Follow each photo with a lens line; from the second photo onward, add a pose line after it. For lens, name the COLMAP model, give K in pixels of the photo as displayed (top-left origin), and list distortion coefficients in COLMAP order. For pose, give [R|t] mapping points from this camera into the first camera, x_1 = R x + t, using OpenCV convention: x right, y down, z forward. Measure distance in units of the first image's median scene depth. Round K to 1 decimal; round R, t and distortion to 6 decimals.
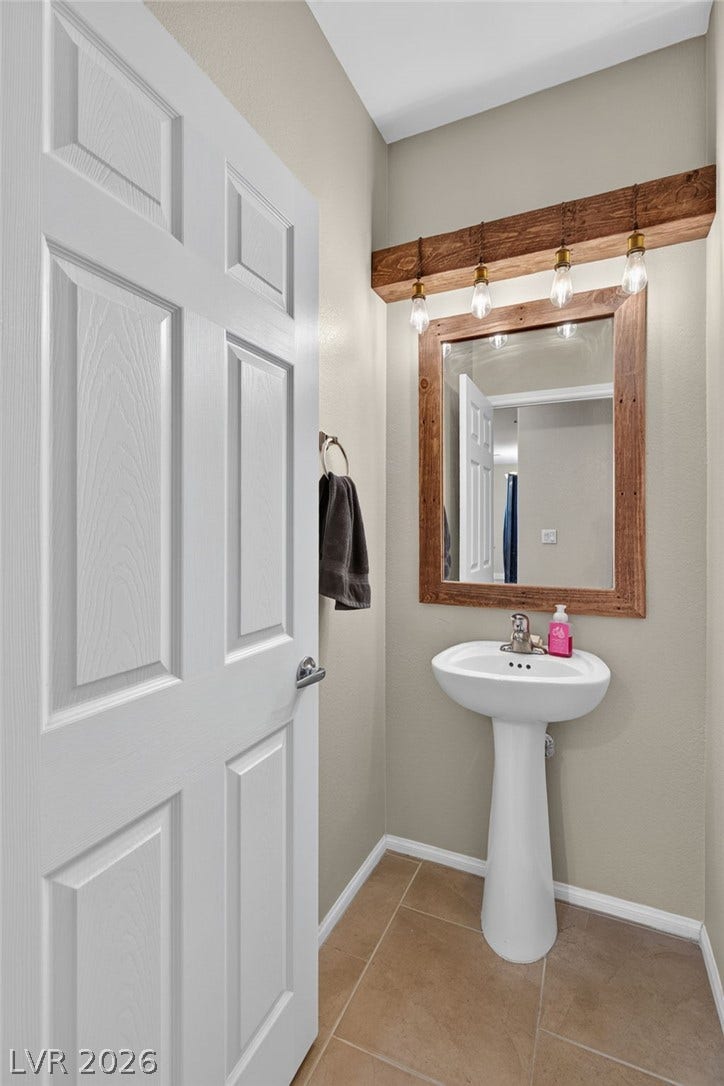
lens RADIAL K [[495.6, 0, 368.1], [0, 495.6, 505.2], [0, 0, 1]] dist [-0.003004, -0.000642]
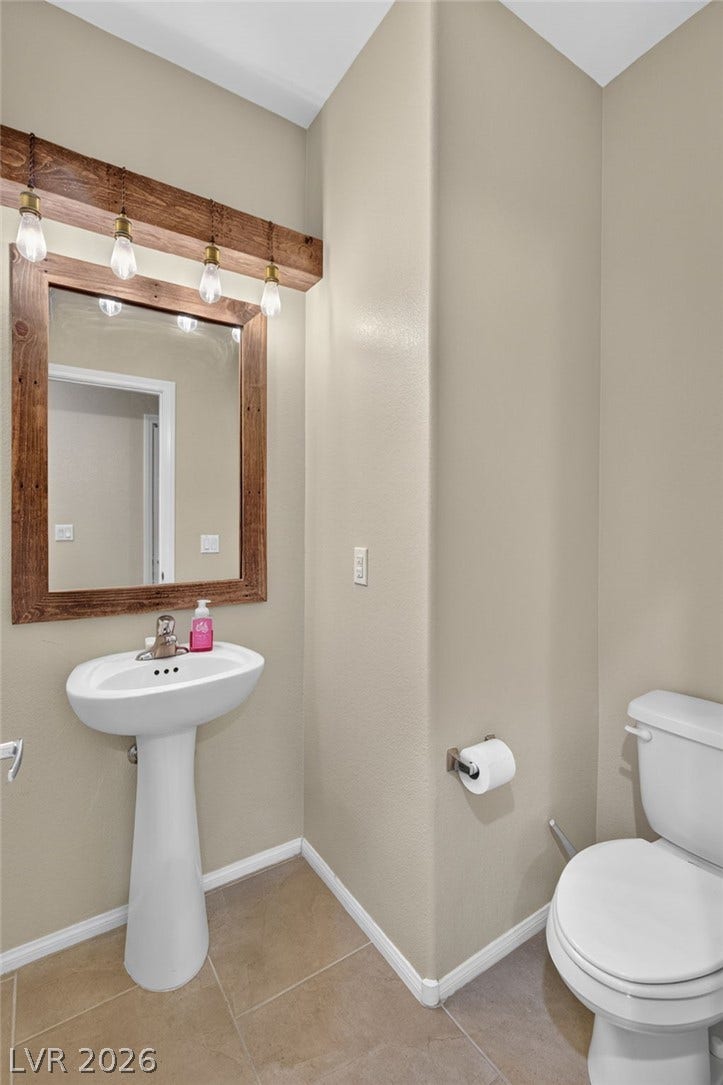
lens RADIAL K [[495.2, 0, 367.6], [0, 495.2, 504.7], [0, 0, 1]] dist [-0.003004, -0.000642]
pose [[0.516446, 0.030197, 0.855787, -0.297087], [-0.038003, 0.999202, -0.012323, 0.008904], [-0.855476, -0.026158, 0.517181, 0.200440]]
